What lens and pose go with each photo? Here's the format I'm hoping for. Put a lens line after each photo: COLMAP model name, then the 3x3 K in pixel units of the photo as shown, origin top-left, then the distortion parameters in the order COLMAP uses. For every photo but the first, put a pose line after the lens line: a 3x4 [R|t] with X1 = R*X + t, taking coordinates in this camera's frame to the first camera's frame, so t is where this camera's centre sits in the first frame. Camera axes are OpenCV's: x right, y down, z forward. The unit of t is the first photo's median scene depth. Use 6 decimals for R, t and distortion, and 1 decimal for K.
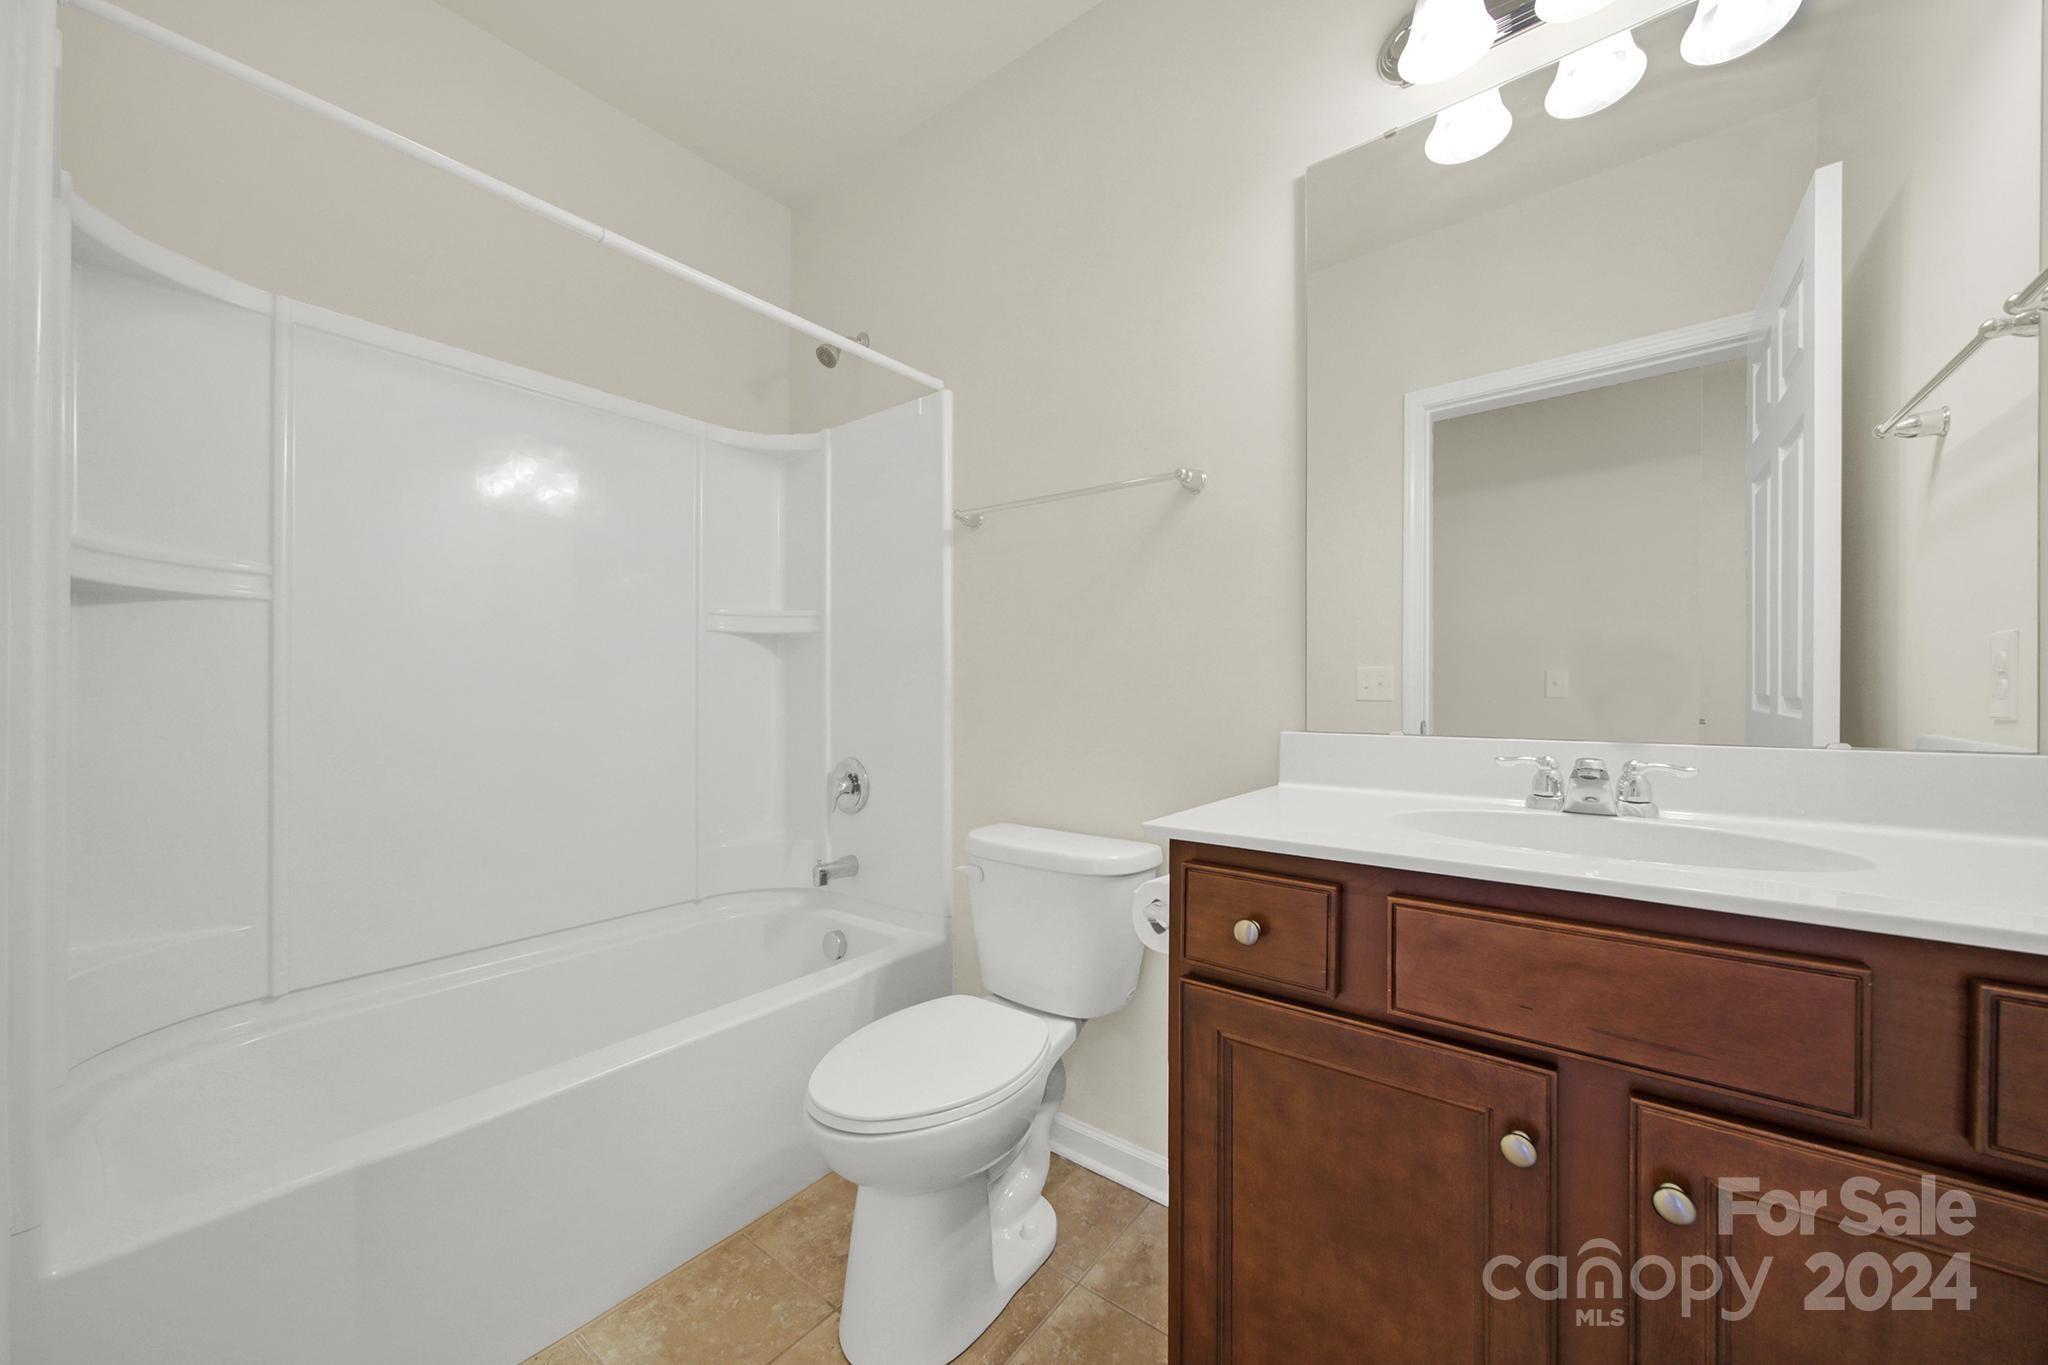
lens RADIAL K [[759.4, 0, 1021.0], [0, 759.4, 686.1], [0, 0, 1]] dist [0.000497, -0.000829]
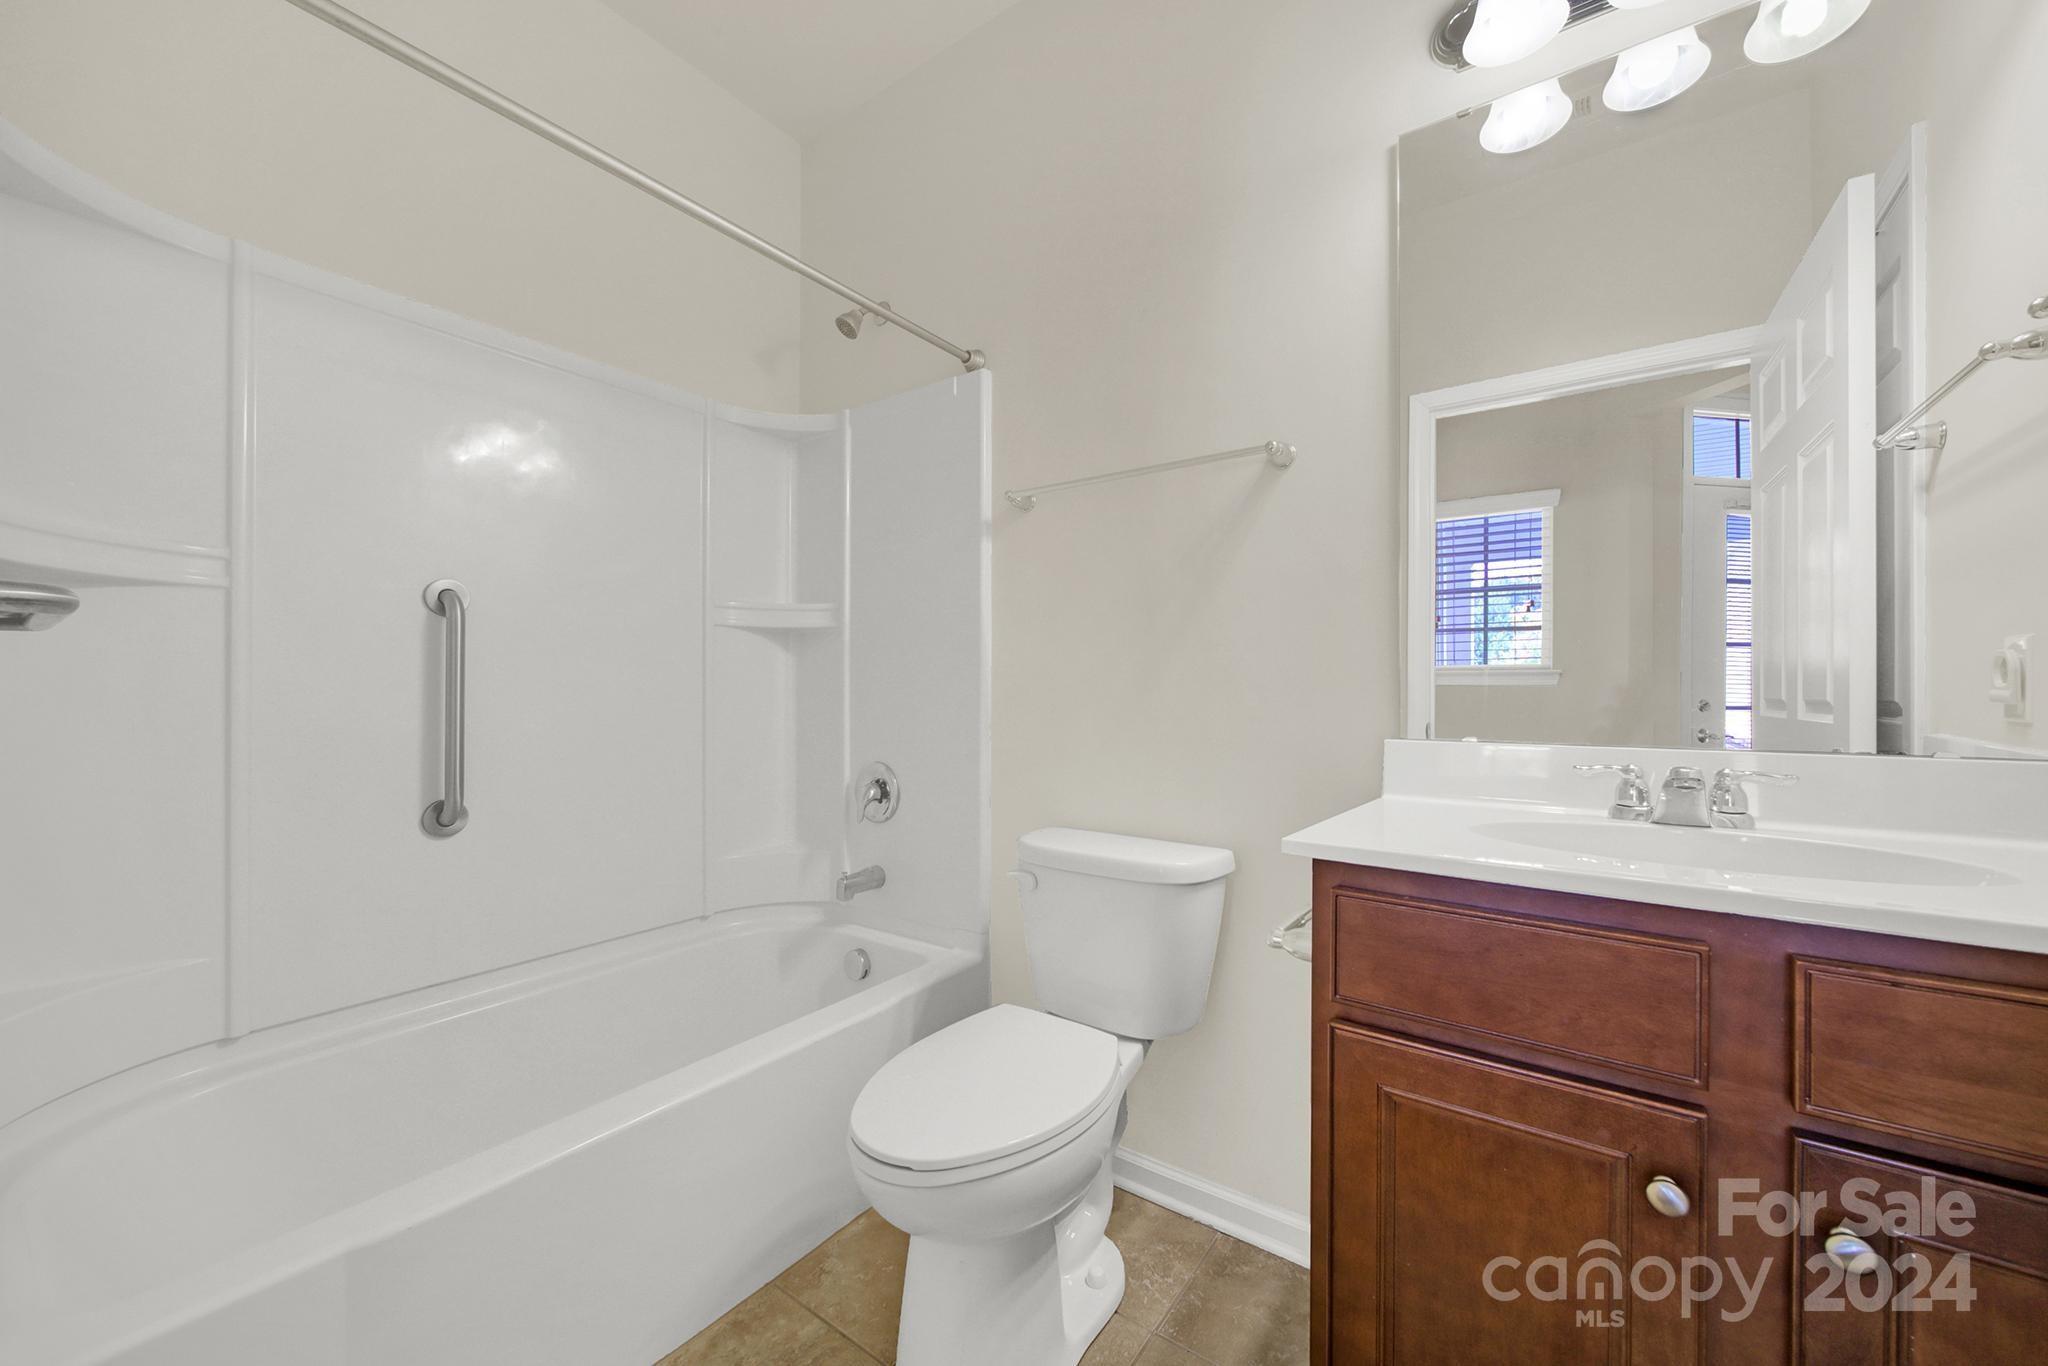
lens RADIAL K [[759.4, 0, 1030.1], [0, 759.4, 686.1], [0, 0, 1]] dist [0.000497, -0.000829]
pose [[0.998473, 0.007246, 0.054765, -0.097837], [-0.007306, 0.999973, 0.000892, -0.001642], [-0.054757, -0.001291, 0.998499, 0.066314]]
